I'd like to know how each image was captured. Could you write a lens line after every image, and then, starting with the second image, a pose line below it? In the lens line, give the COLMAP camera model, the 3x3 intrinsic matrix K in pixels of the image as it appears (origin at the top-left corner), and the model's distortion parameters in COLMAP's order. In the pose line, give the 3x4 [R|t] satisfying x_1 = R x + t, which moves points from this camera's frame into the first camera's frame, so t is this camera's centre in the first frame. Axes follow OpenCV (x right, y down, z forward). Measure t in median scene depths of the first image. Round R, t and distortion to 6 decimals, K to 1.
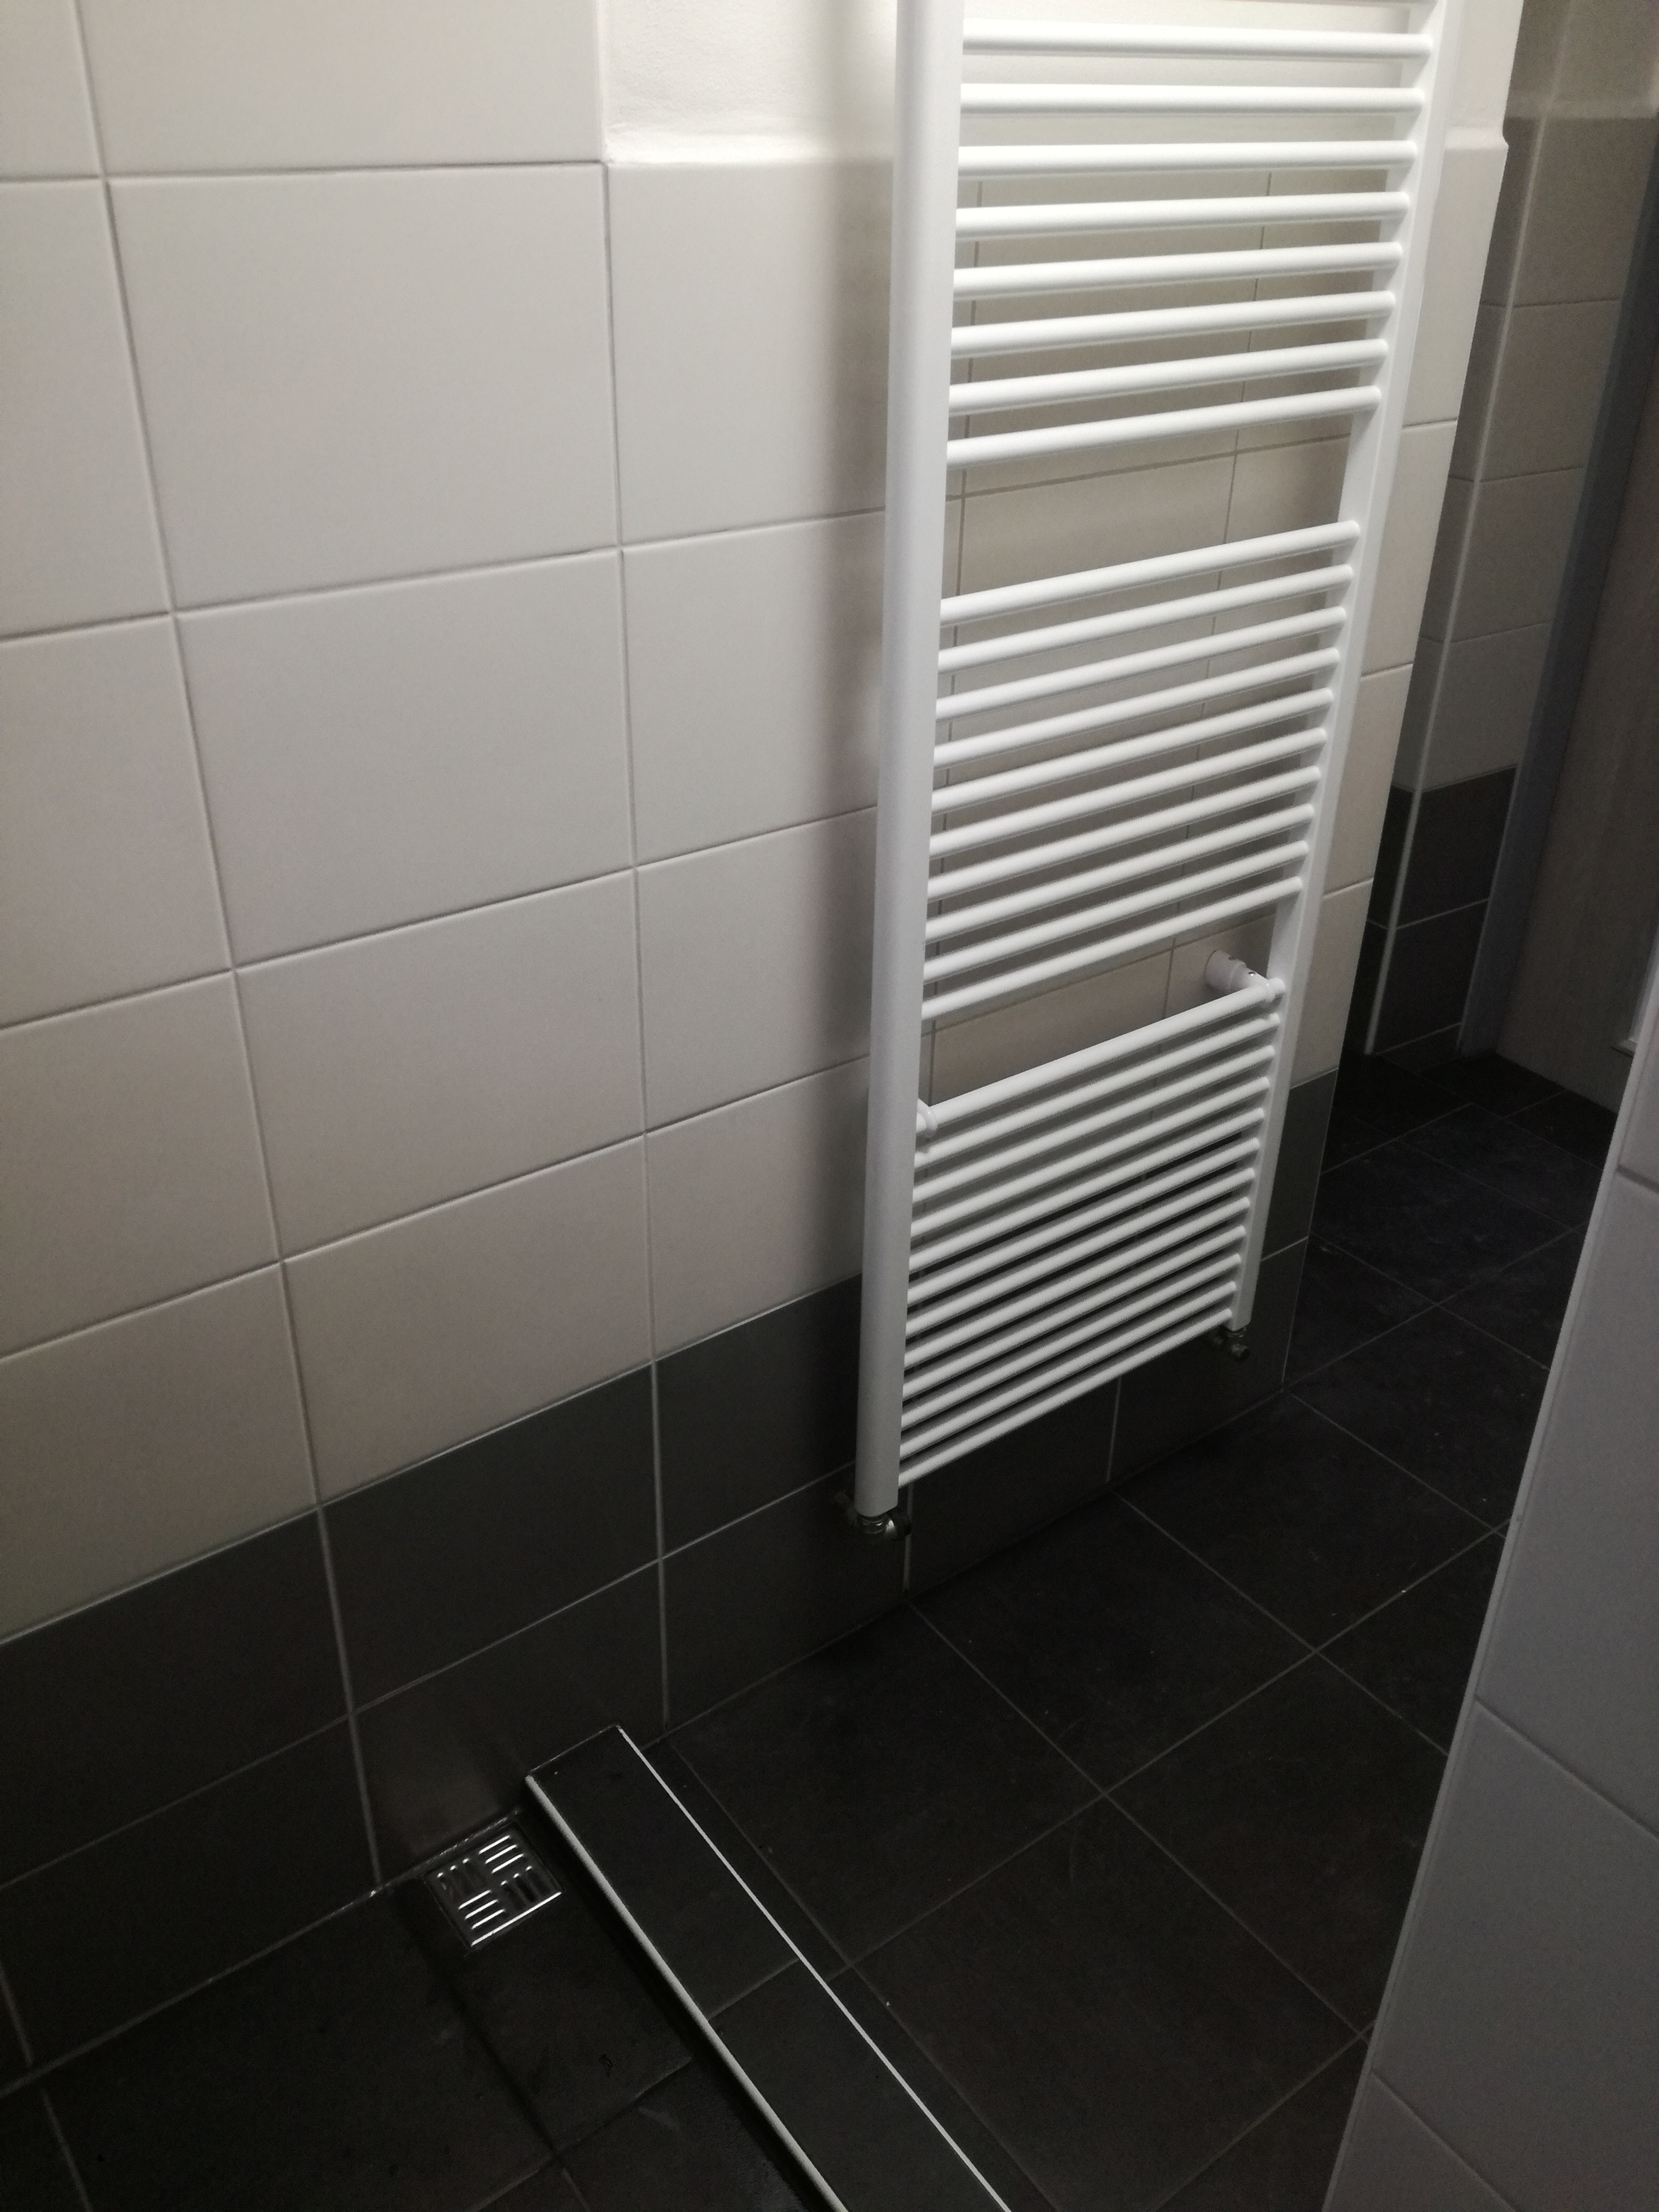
lens RADIAL K [[1824.8, 0, 826.3], [0, 1824.8, 1098.9], [0, 0, 1]] dist [0.009931, -0.006654]
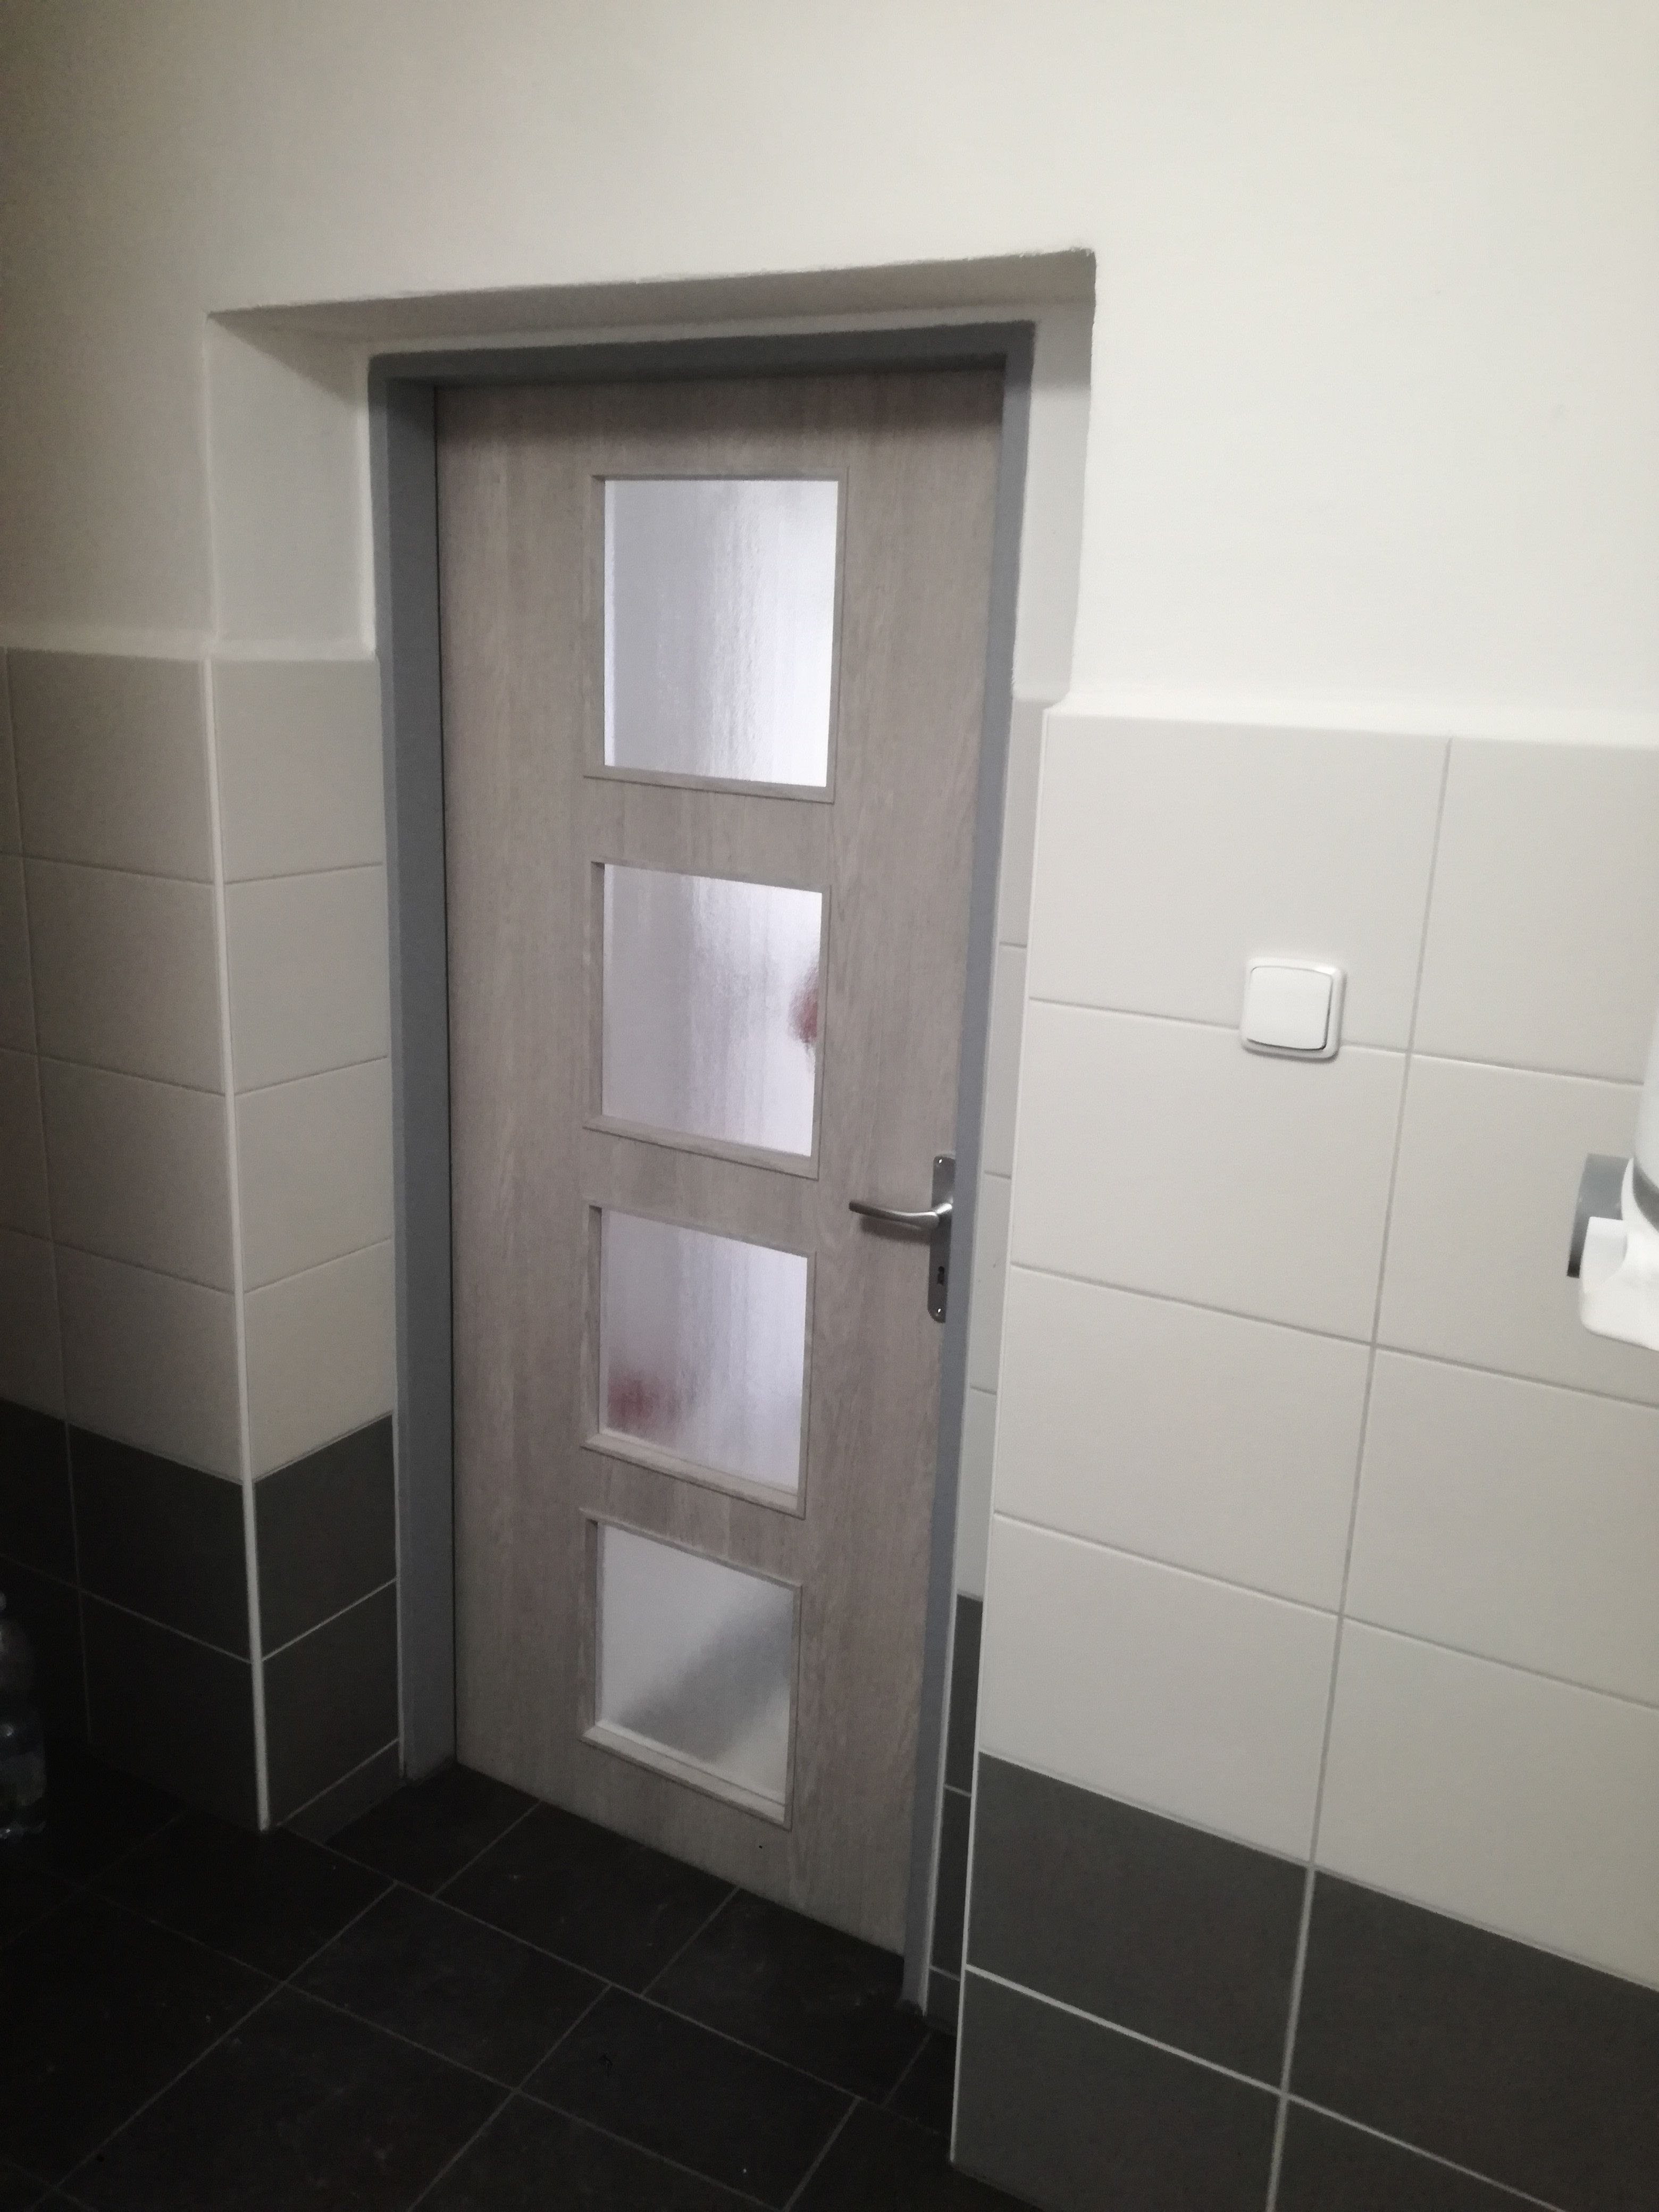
lens RADIAL K [[1824.8, 0, 826.3], [0, 1824.8, 1098.9], [0, 0, 1]] dist [0.009931, -0.006654]
pose [[0.902010, -0.093085, 0.421560, 0.229263], [0.193155, 0.960308, -0.201246, -0.118301], [-0.386094, 0.262952, 0.884187, 0.205207]]
